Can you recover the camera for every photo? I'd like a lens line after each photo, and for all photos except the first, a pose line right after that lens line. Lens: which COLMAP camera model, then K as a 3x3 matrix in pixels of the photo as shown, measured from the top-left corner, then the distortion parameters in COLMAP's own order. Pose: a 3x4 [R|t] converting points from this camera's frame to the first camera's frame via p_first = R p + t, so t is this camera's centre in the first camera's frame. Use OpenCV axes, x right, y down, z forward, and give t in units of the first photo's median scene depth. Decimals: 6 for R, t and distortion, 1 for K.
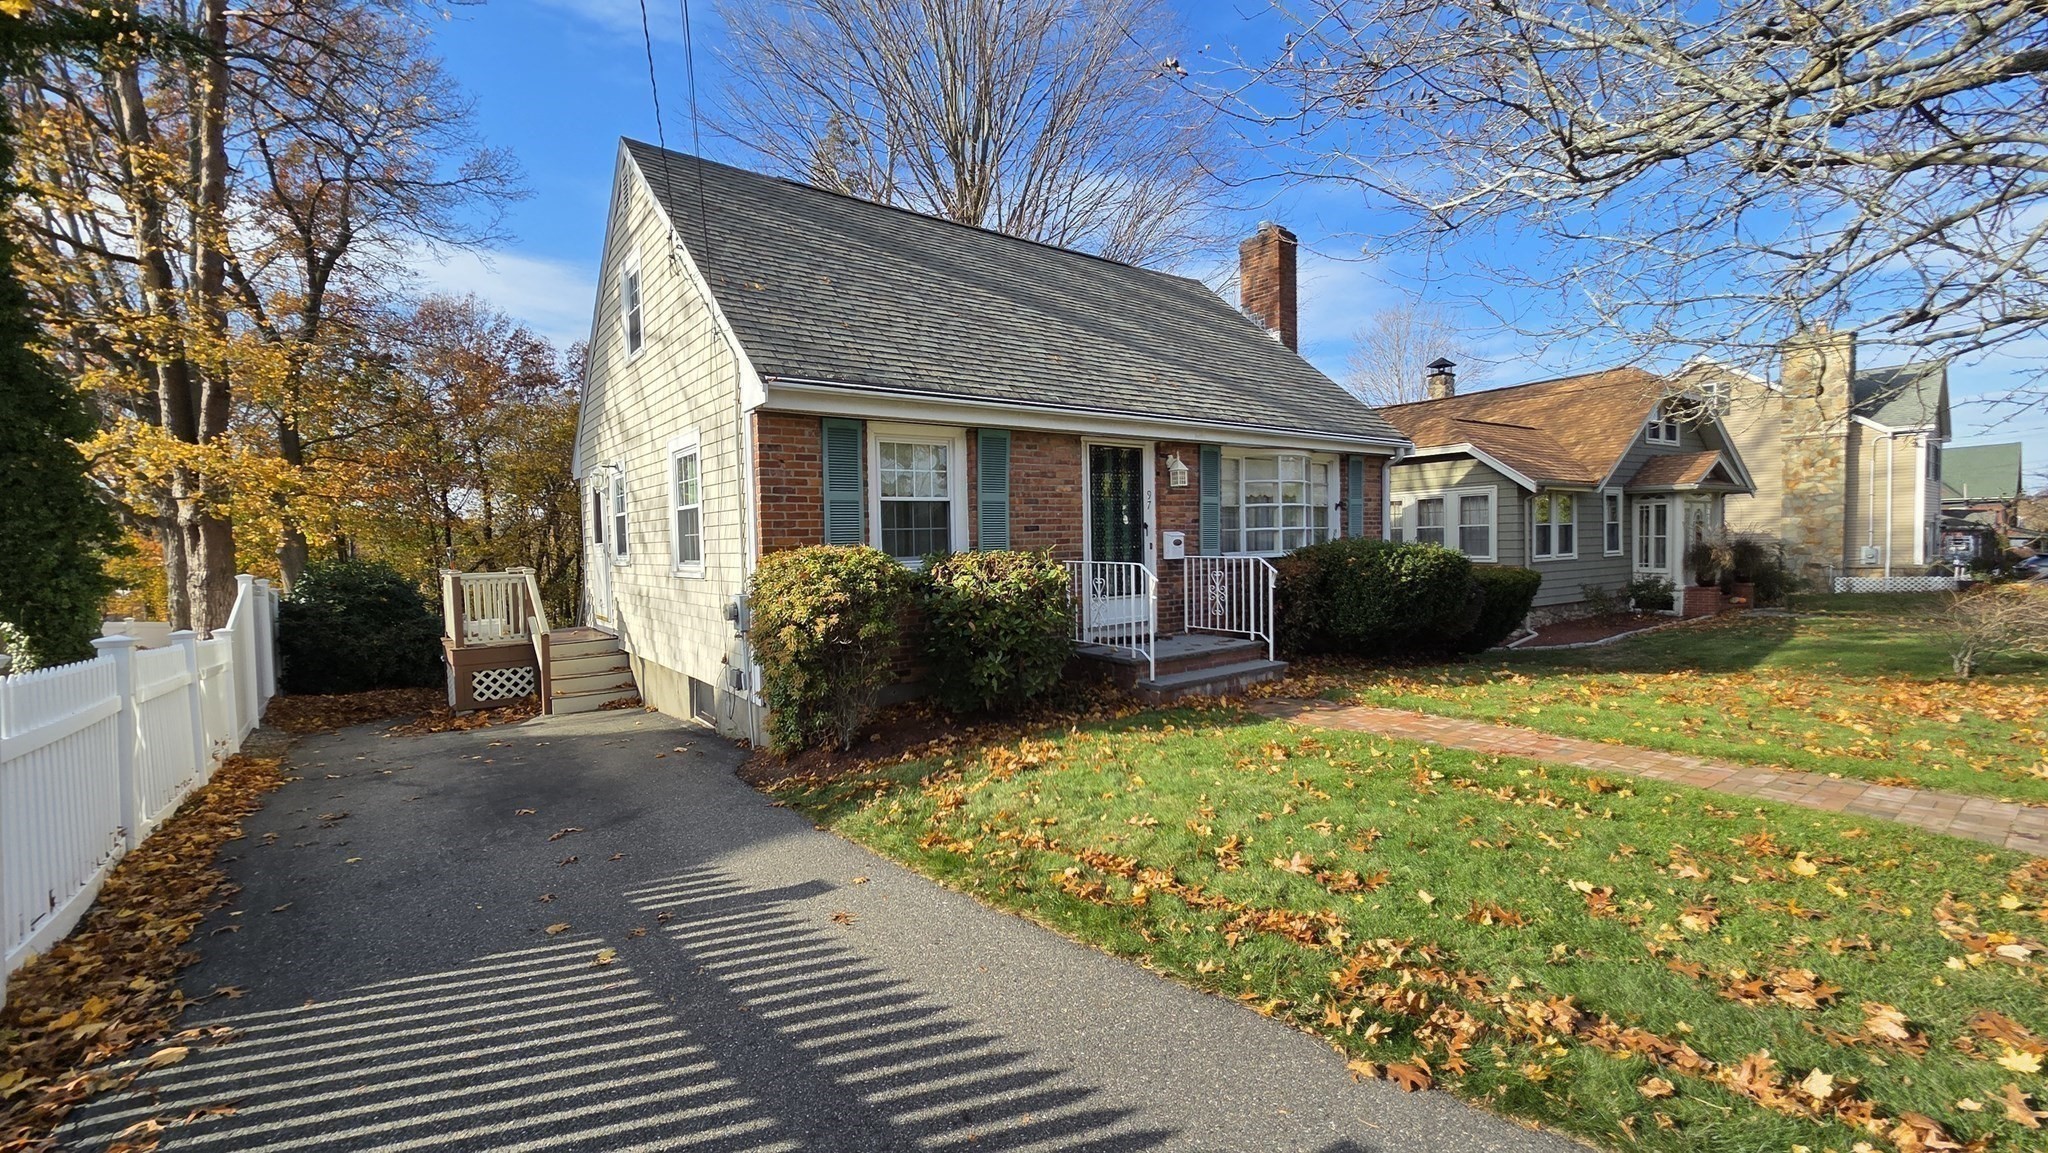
lens RADIAL K [[853.1, 0, 1020.5], [0, 853.1, 569.7], [0, 0, 1]] dist [0.001492, -0.000166]
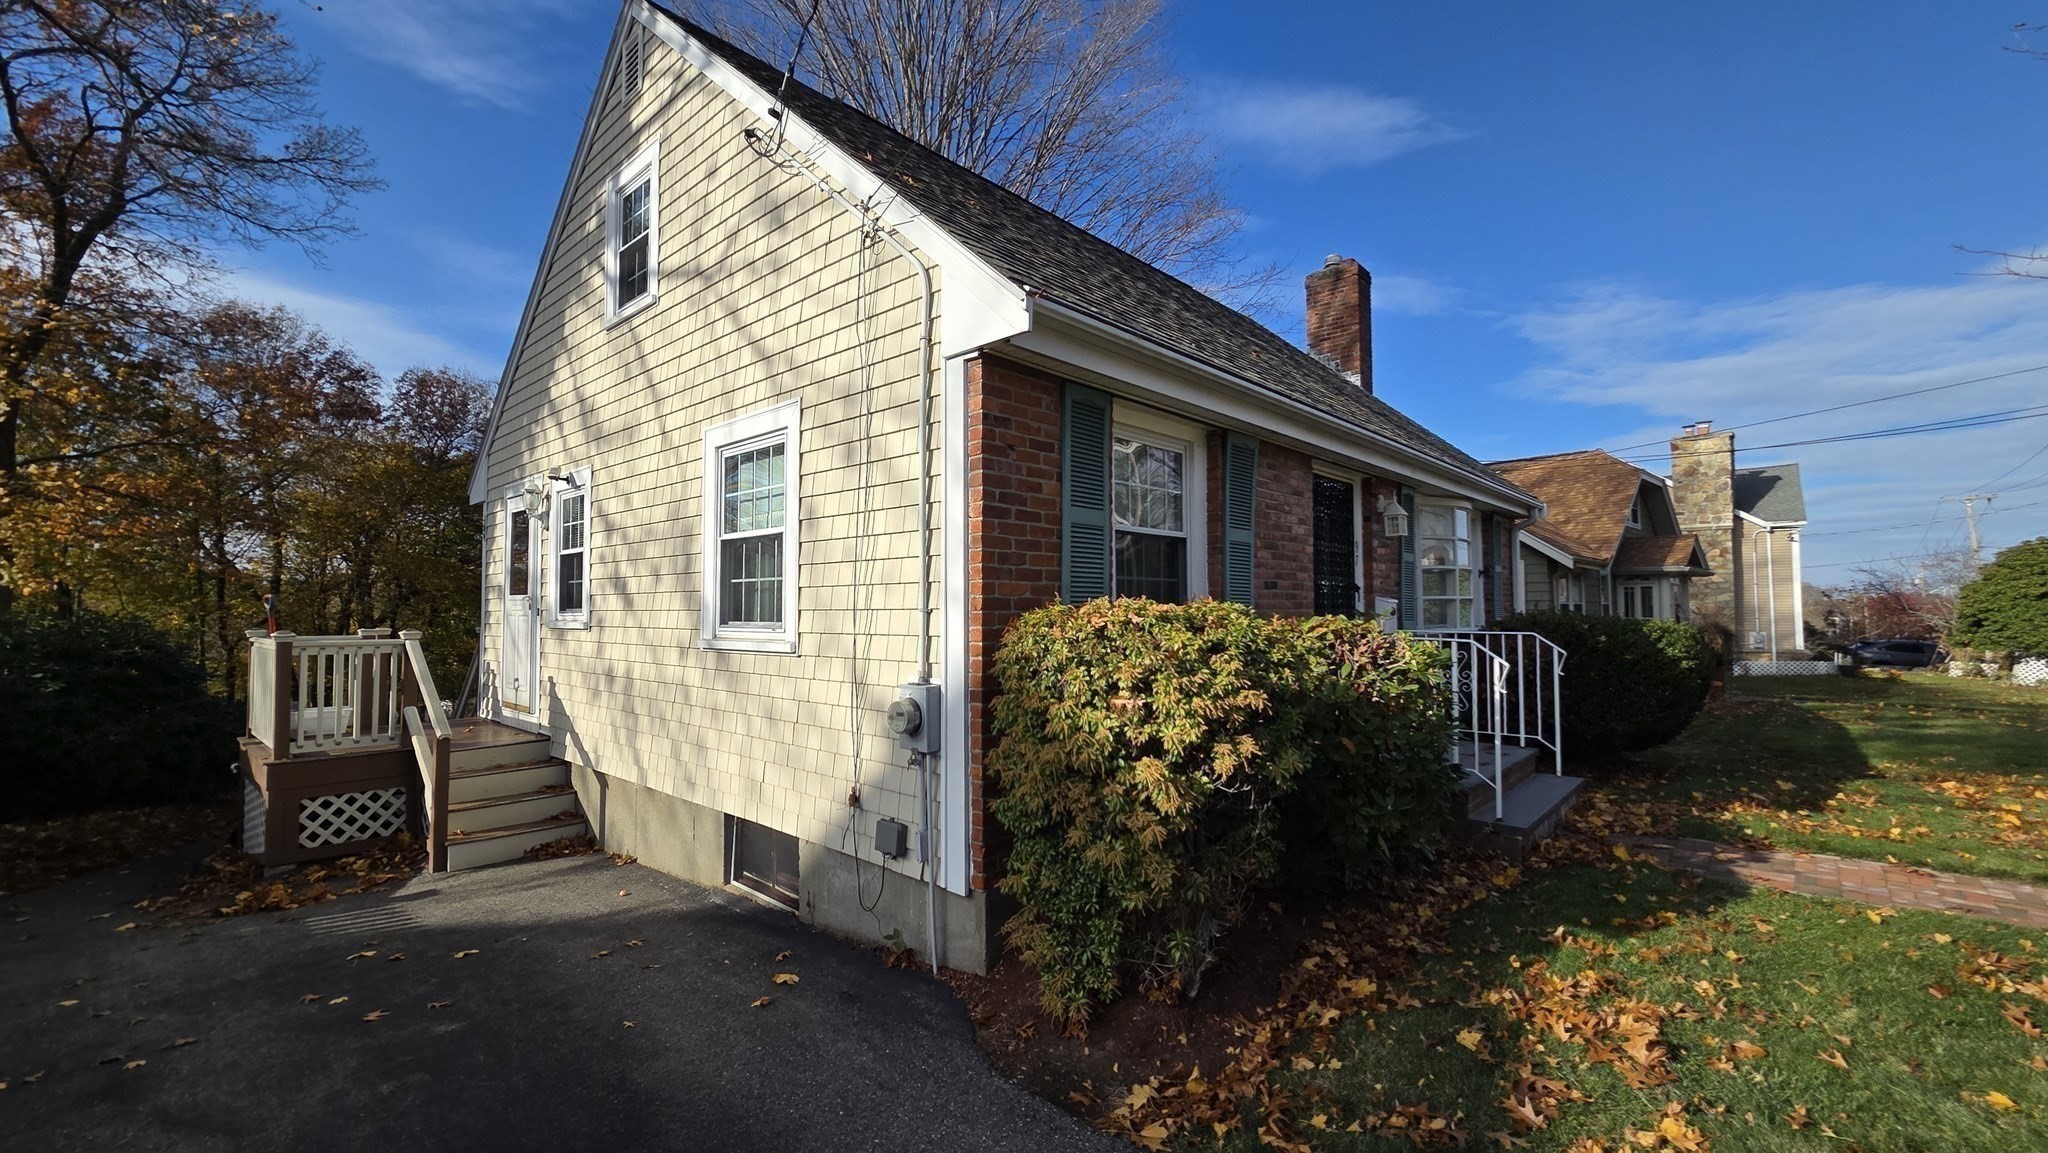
lens RADIAL K [[844.2, 0, 1024.3], [0, 844.2, 570.1], [0, 0, 1]] dist [-0.001758, 0.000184]
pose [[0.983765, 0.030395, 0.176871, -0.239563], [-0.015314, 0.996176, -0.086015, 0.000855], [-0.178809, 0.081910, 0.980468, 0.297602]]
